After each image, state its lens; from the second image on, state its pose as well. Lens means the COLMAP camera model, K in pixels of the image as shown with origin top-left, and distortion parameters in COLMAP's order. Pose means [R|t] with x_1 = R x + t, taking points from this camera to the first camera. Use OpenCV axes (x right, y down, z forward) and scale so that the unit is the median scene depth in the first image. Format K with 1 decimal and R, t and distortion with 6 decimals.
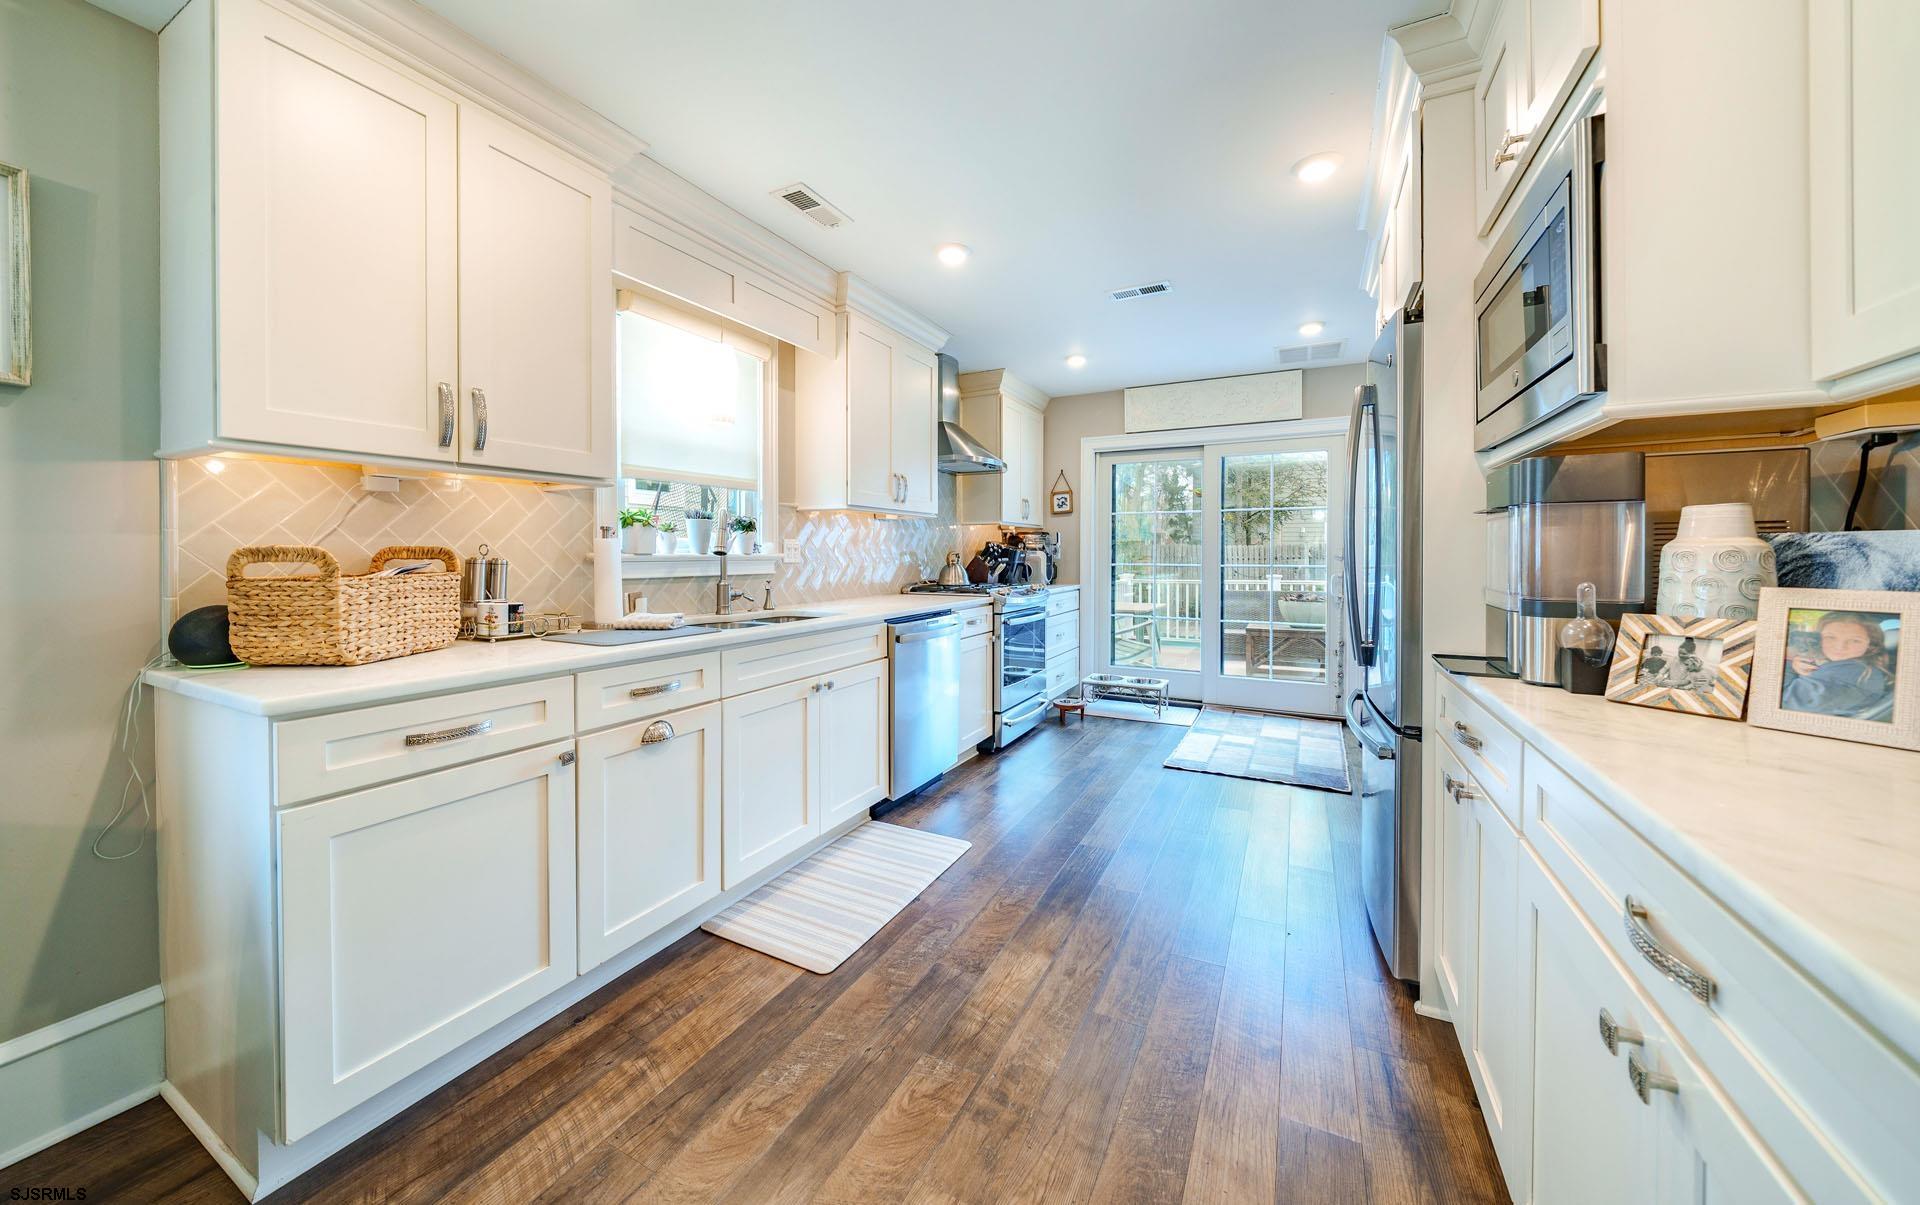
lens RADIAL K [[673.5, 0, 955.0], [0, 673.5, 559.3], [0, 0, 1]] dist [-0.007996, 0.000054]
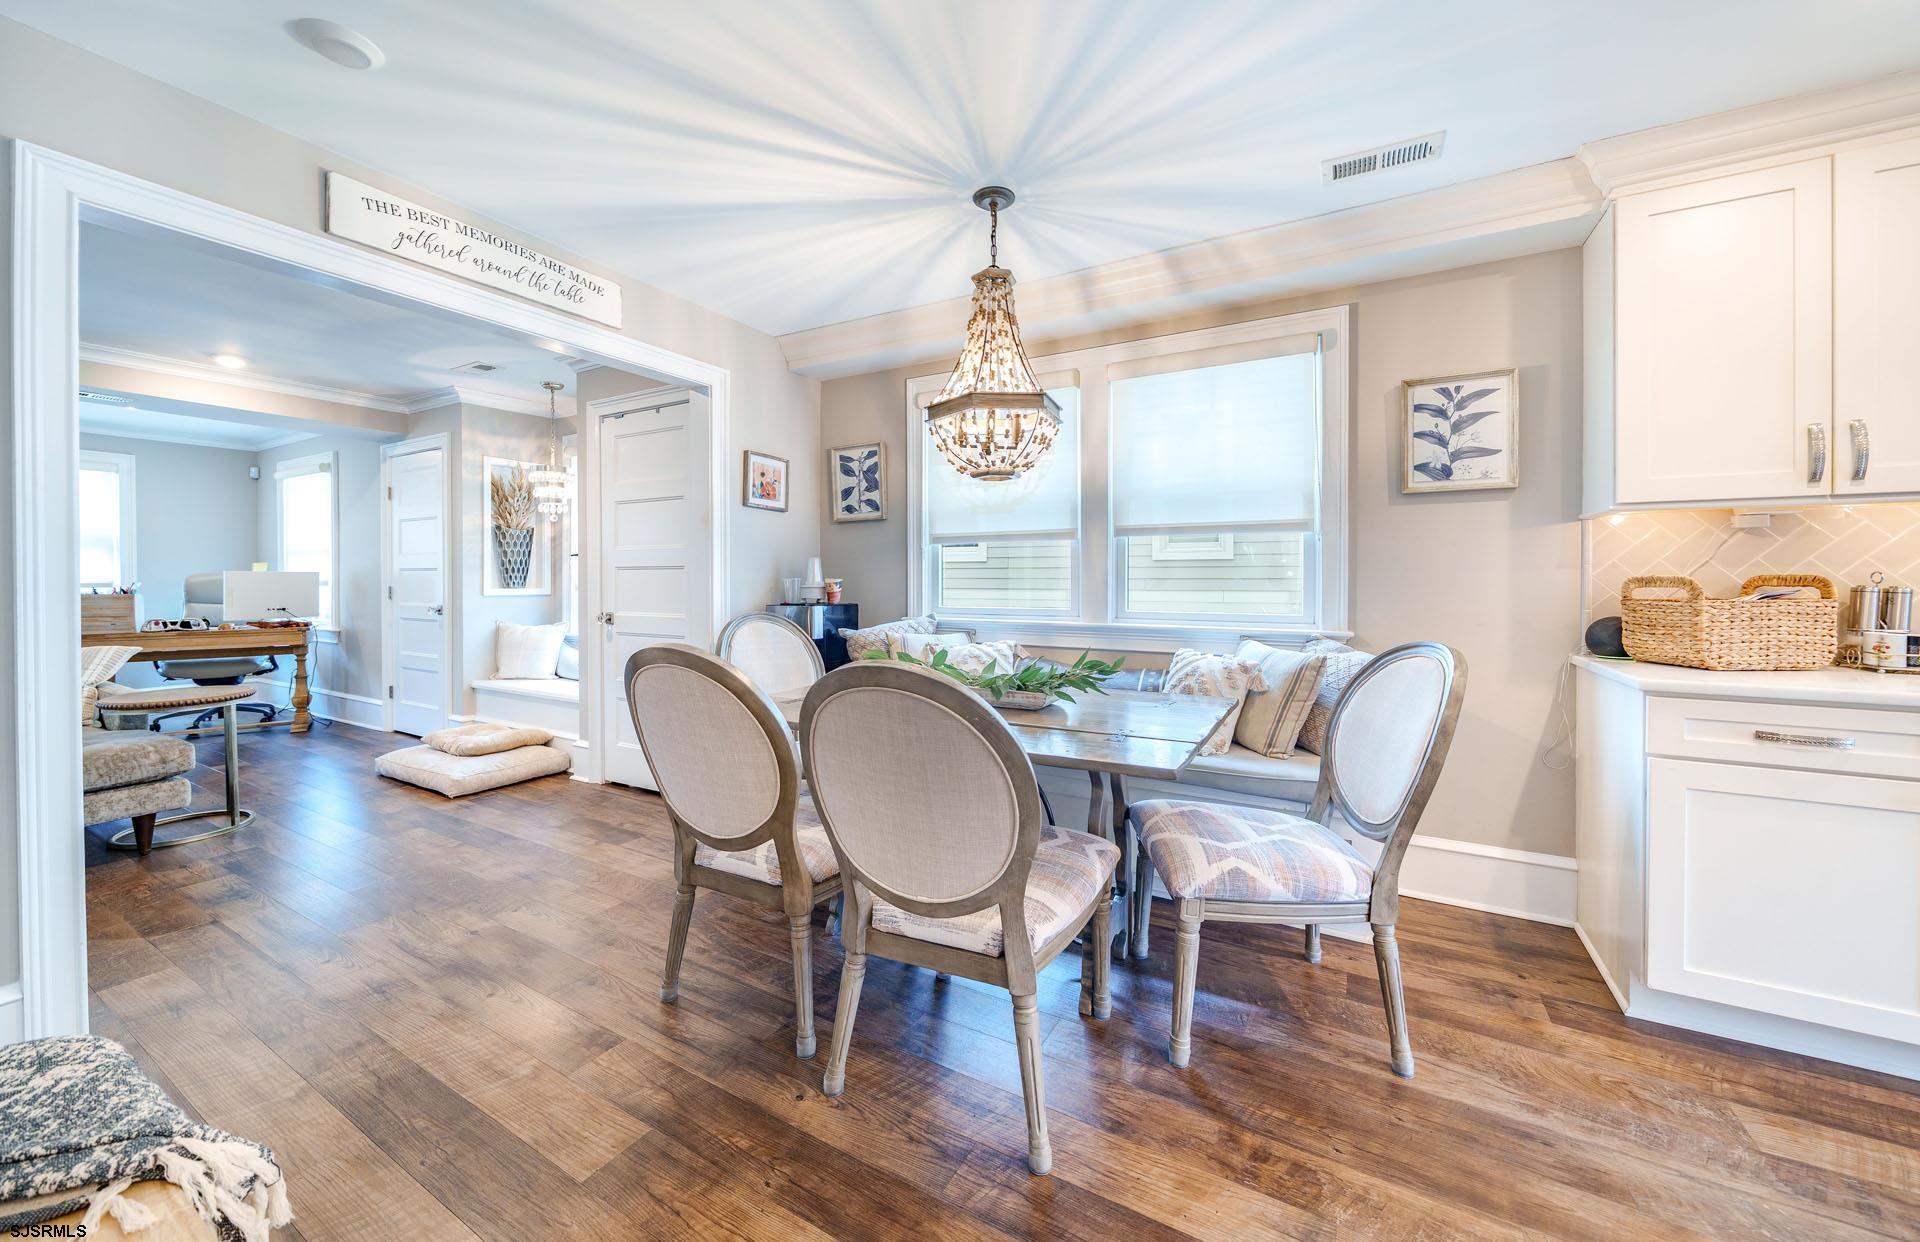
lens RADIAL K [[682.7, 0, 961.7], [0, 682.7, 583.1], [0, 0, 1]] dist [-0.001516, -0.000055]
pose [[-0.044224, 0.004289, -0.999012, 0.390114], [-0.010522, 0.999933, 0.004758, 0.003384], [0.998966, 0.010722, -0.044176, -0.317134]]
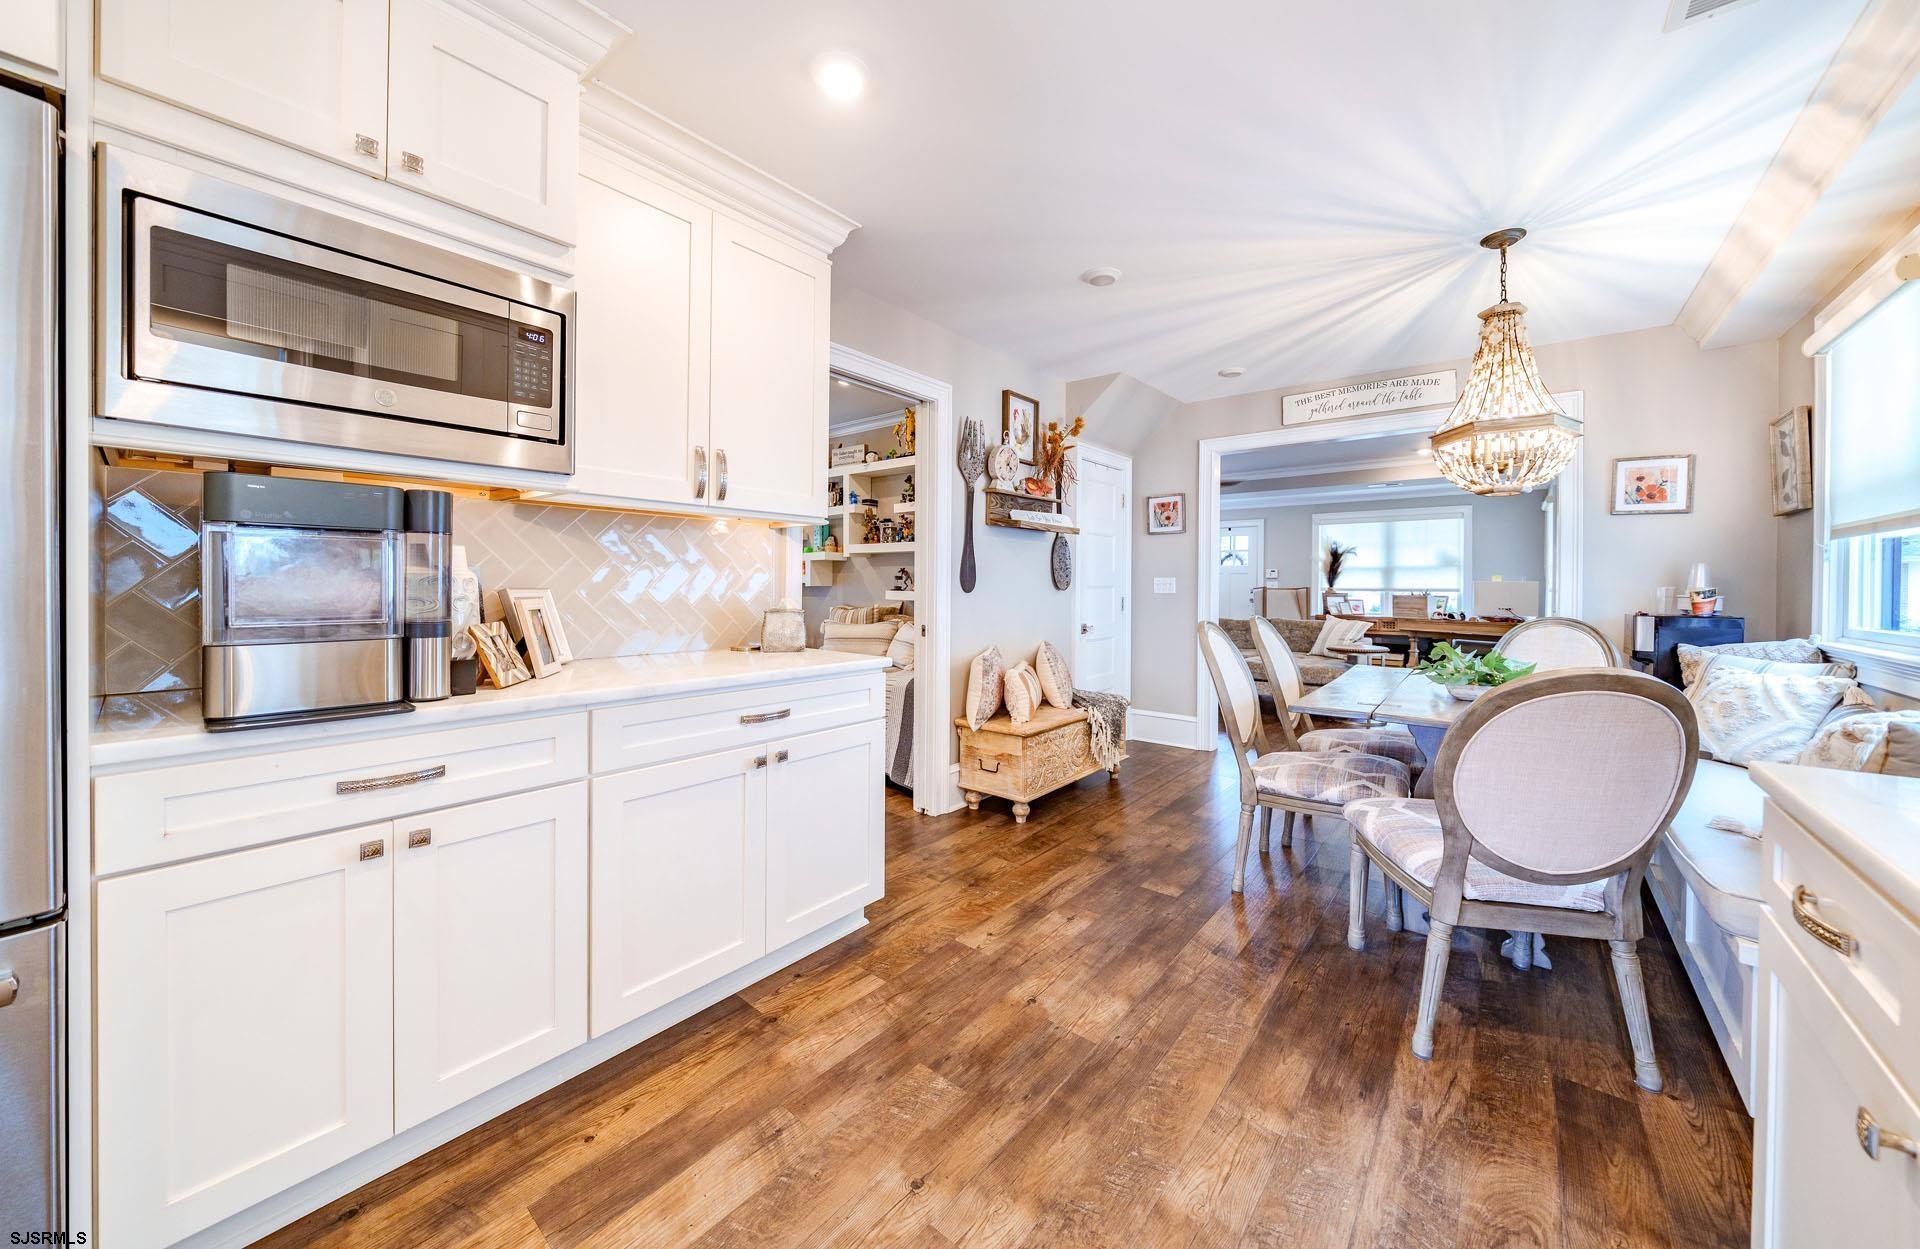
lens RADIAL K [[674.9, 0, 962.0], [0, 674.9, 590.9], [0, 0, 1]] dist [-0.000396, 0.000187]
pose [[-0.978196, -0.009516, 0.207466, -0.166185], [-0.005633, 0.999798, 0.019298, -0.008586], [-0.207608, 0.017709, -0.978052, 1.501054]]
